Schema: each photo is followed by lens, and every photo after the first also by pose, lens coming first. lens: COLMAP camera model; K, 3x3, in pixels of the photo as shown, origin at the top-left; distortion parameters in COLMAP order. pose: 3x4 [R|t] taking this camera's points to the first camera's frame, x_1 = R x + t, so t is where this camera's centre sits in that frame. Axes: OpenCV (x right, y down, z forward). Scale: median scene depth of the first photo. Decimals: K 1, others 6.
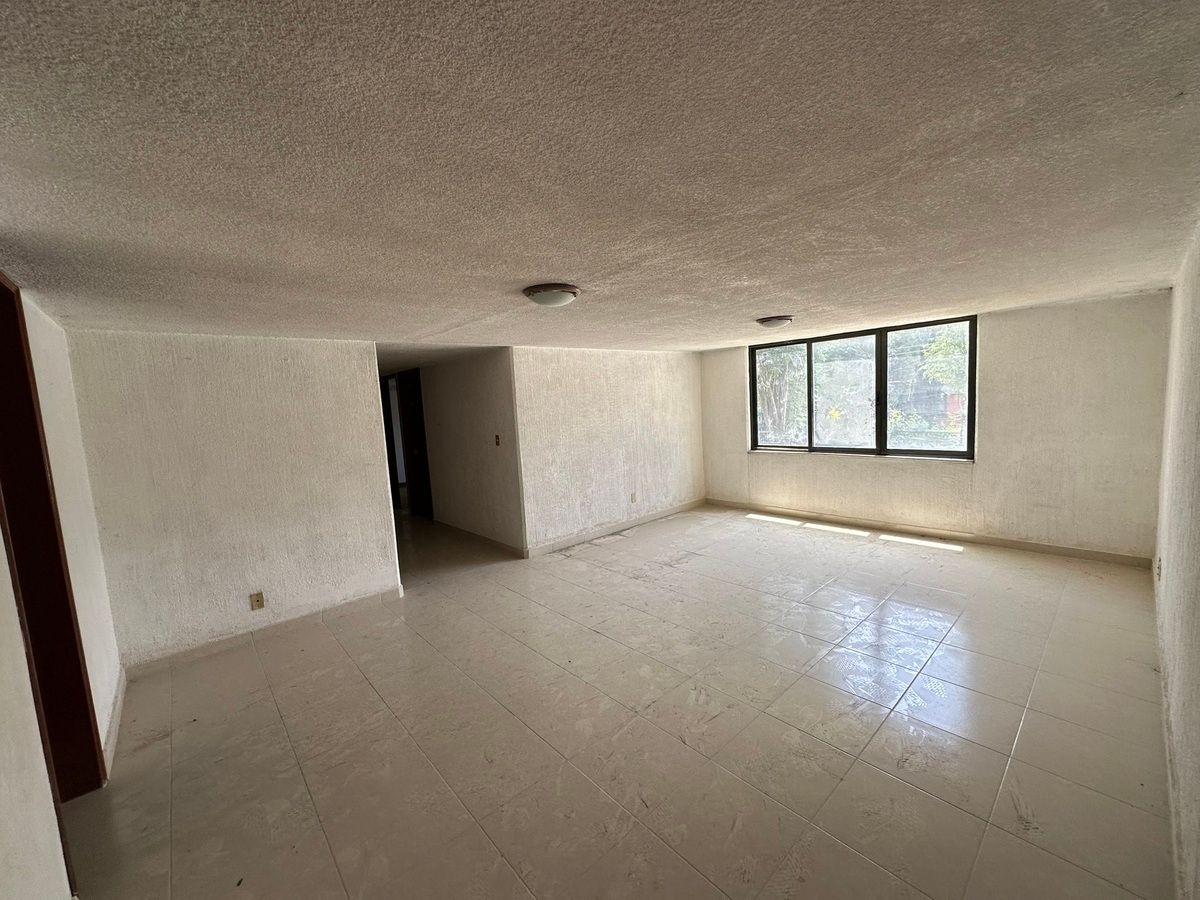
lens RADIAL K [[478.3, 0, 601.0], [0, 478.3, 449.9], [0, 0, 1]] dist [-0.003347, 0.000466]
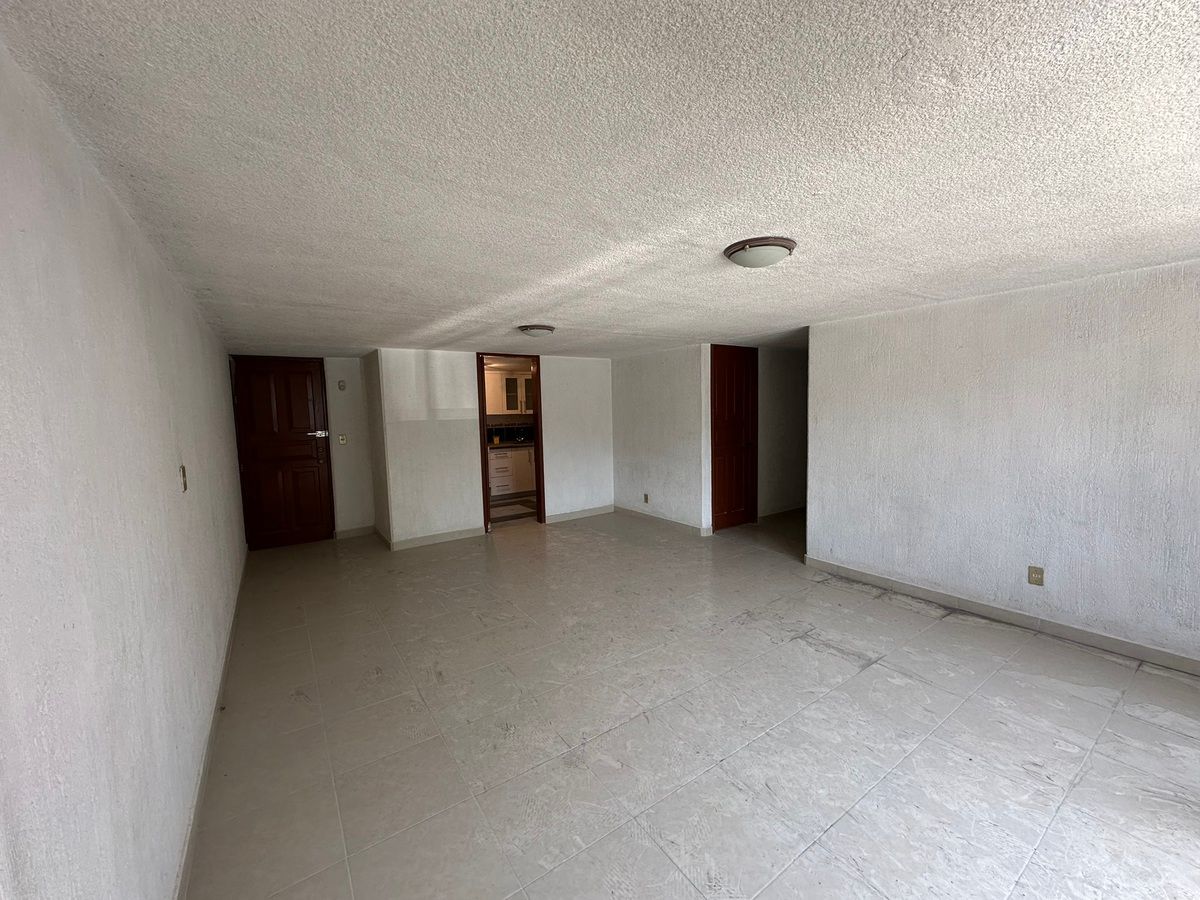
lens RADIAL K [[478.3, 0, 600.9], [0, 478.3, 449.3], [0, 0, 1]] dist [-0.003347, 0.000466]
pose [[-0.128753, 0.144645, -0.981071, 0.751788], [-0.071092, 0.985414, 0.154615, -0.097637], [0.989125, 0.089653, -0.116592, 0.724691]]
